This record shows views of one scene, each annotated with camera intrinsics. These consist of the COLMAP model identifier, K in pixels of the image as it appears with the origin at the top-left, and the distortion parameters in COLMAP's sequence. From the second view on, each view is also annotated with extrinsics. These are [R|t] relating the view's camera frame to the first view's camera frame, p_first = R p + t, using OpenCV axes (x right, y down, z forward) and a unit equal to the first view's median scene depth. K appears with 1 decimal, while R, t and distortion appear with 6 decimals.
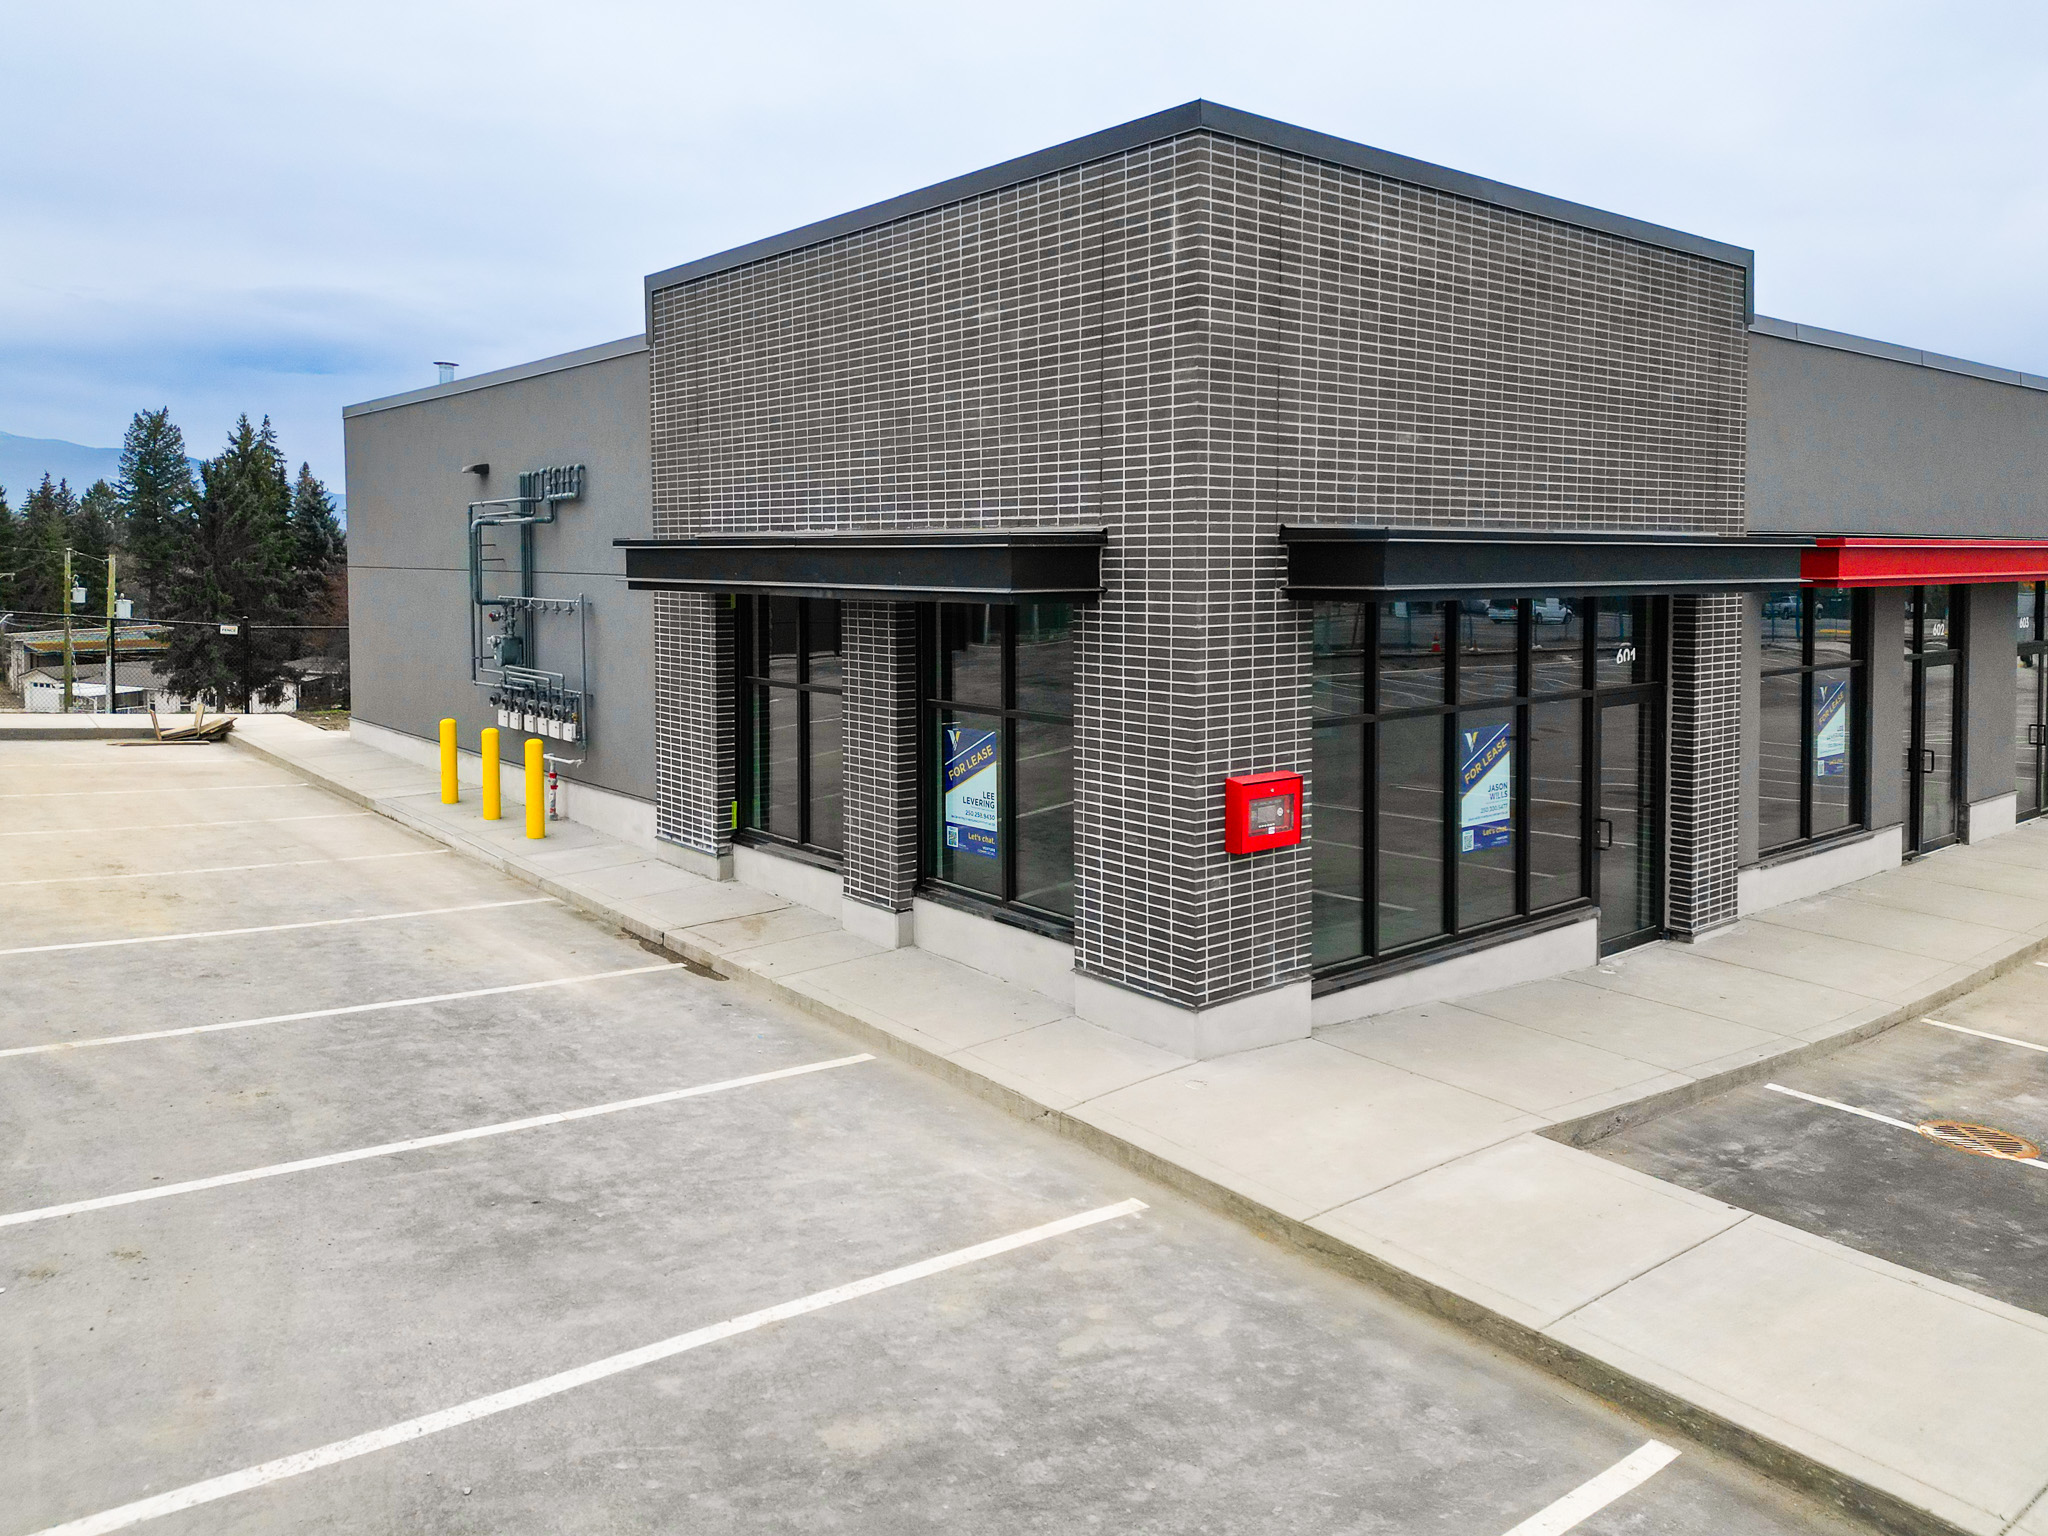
lens RADIAL K [[1489.7, 0, 1022.5], [0, 1489.7, 611.1], [0, 0, 1]] dist [0.048214, -0.005539]
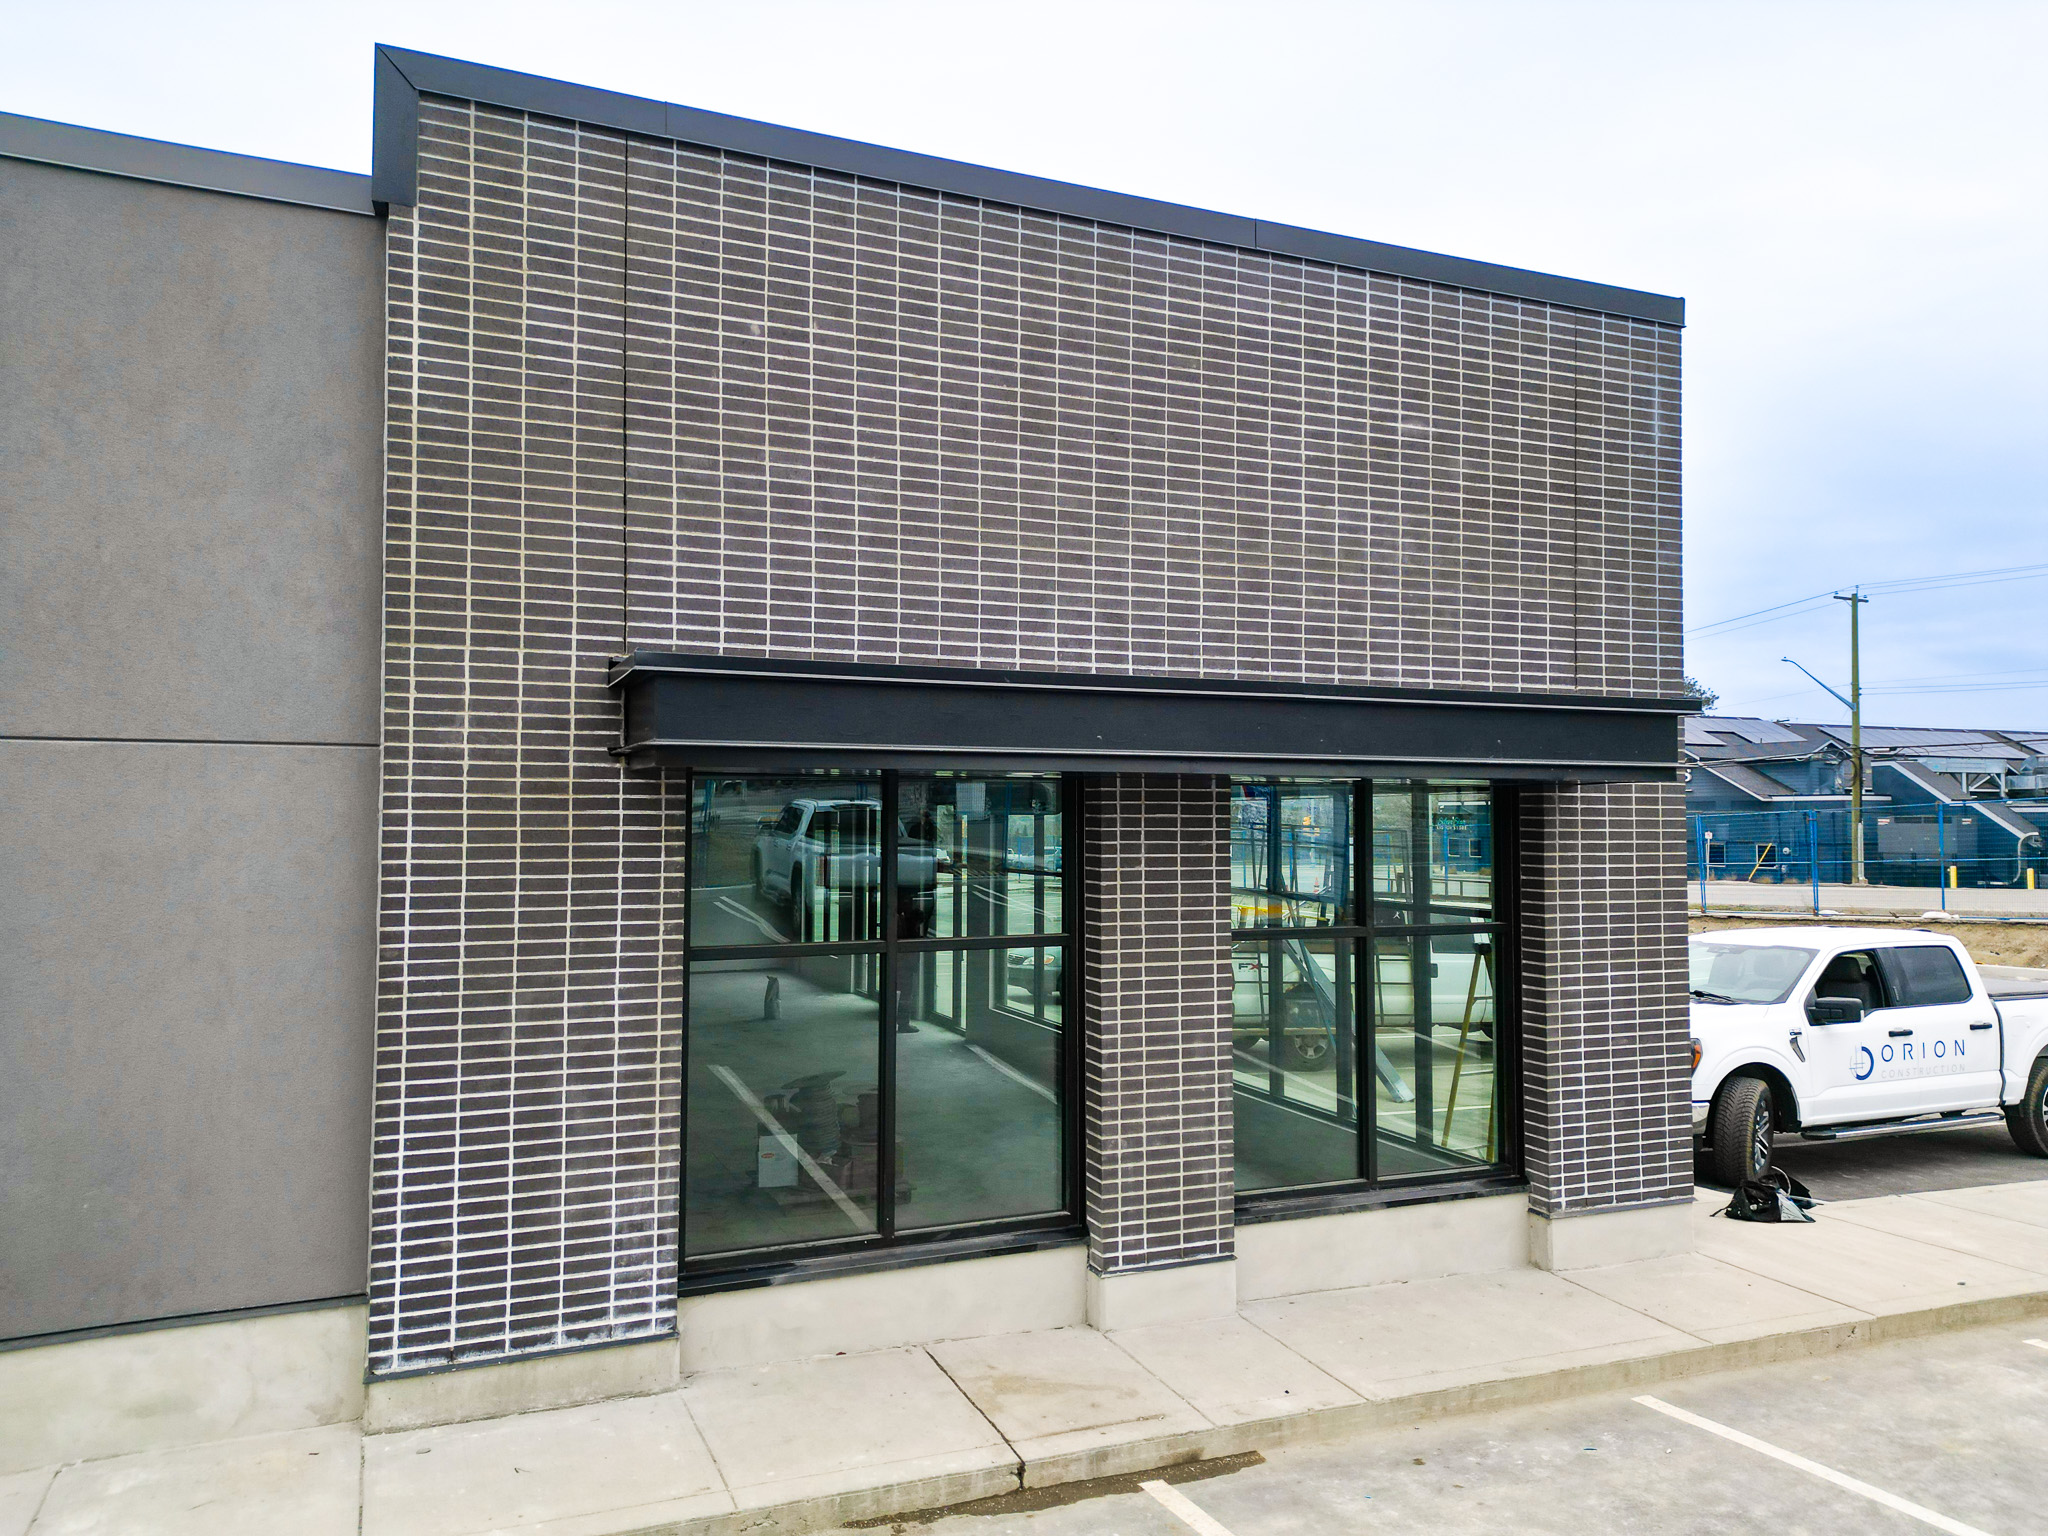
lens RADIAL K [[1413.8, 0, 1024.0], [0, 1413.8, 768.0], [0, 0, 1]] dist [0.024320, -0.003682]
pose [[0.292327, 0.048229, 0.955102, -0.802790], [0.041707, 0.997134, -0.063116, 0.022578], [-0.955409, 0.058285, 0.289477, 0.992034]]
